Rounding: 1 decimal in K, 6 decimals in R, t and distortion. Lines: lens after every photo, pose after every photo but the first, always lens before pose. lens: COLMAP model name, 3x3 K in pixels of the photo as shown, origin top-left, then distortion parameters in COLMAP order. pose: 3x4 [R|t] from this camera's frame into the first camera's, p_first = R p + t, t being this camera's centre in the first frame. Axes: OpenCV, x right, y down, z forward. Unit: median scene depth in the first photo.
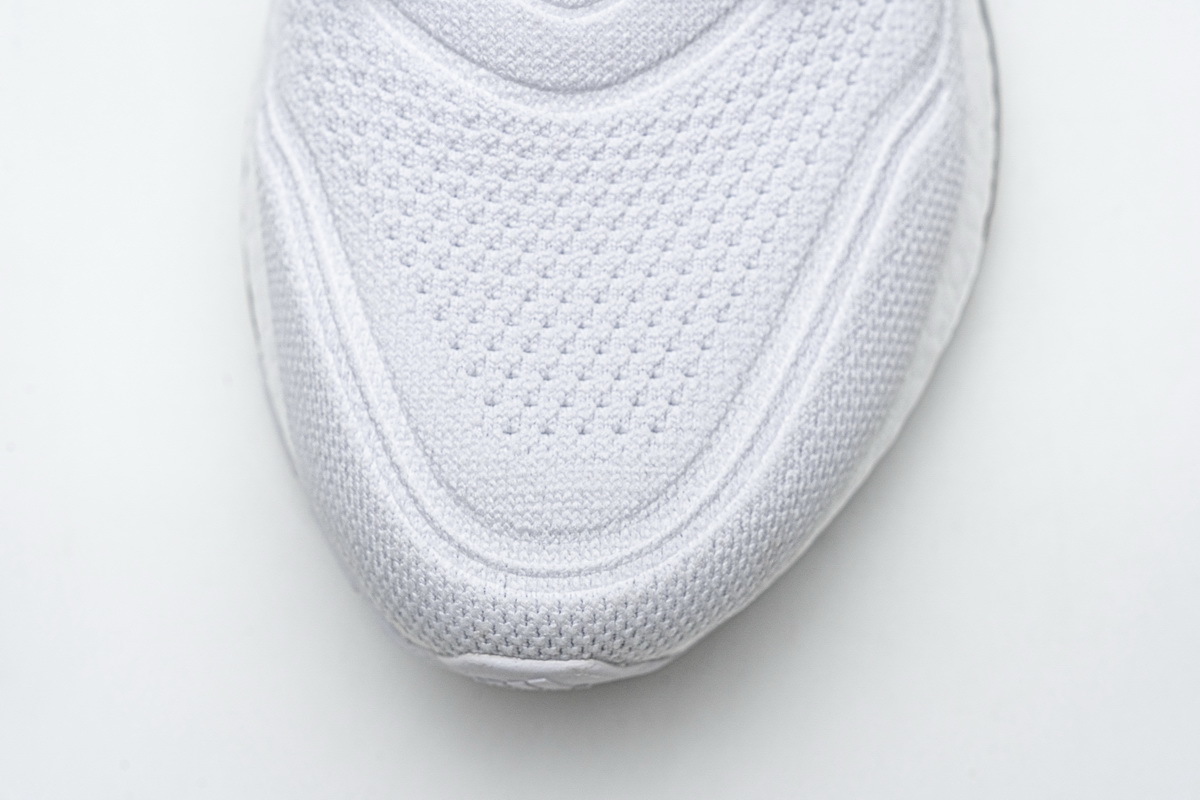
lens RADIAL K [[2264.3, 0, 601.7], [0, 2264.3, 400.4], [0, 0, 1]] dist [0.005359, 0.000000]
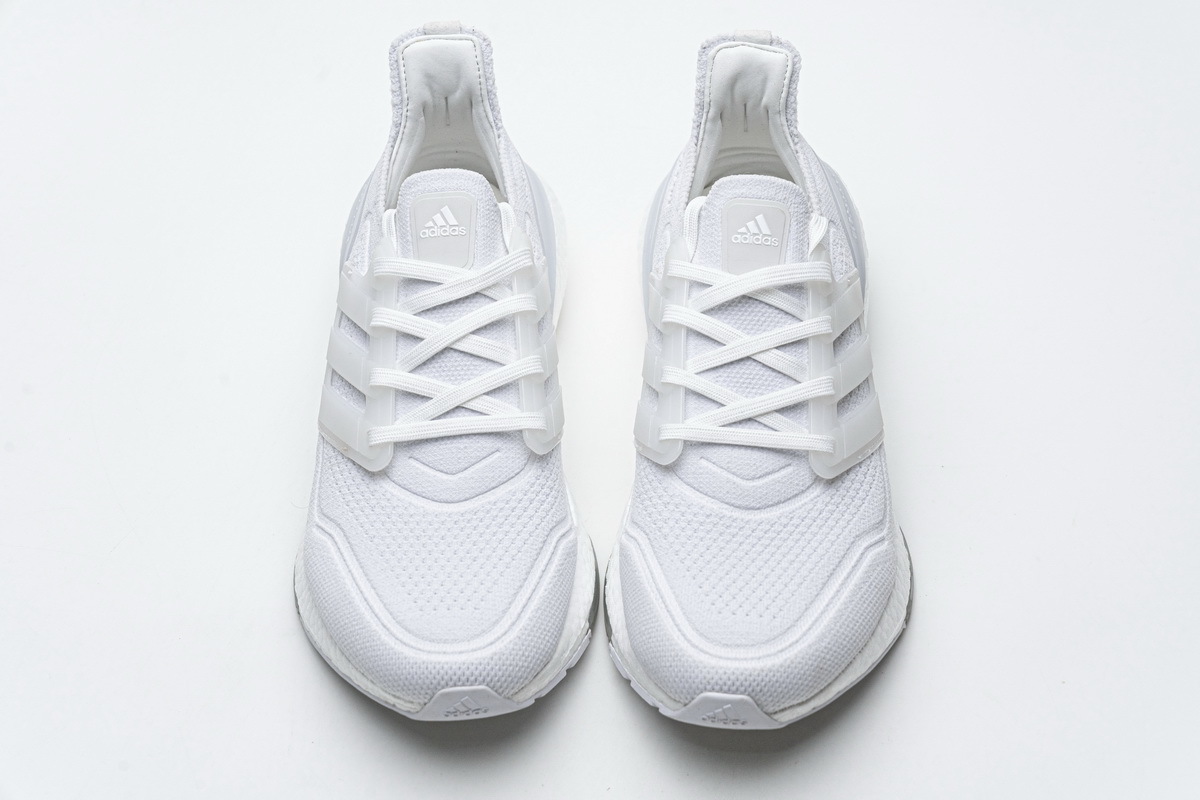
lens RADIAL K [[2264.3, 0, 601.6], [0, 2264.3, 395.8], [0, 0, 1]] dist [0.005359, 0.000000]
pose [[0.998394, 0.038968, -0.041120, -0.079495], [-0.055162, 0.834002, -0.548997, 1.258970], [0.012901, 0.550384, 0.834812, -1.358628]]
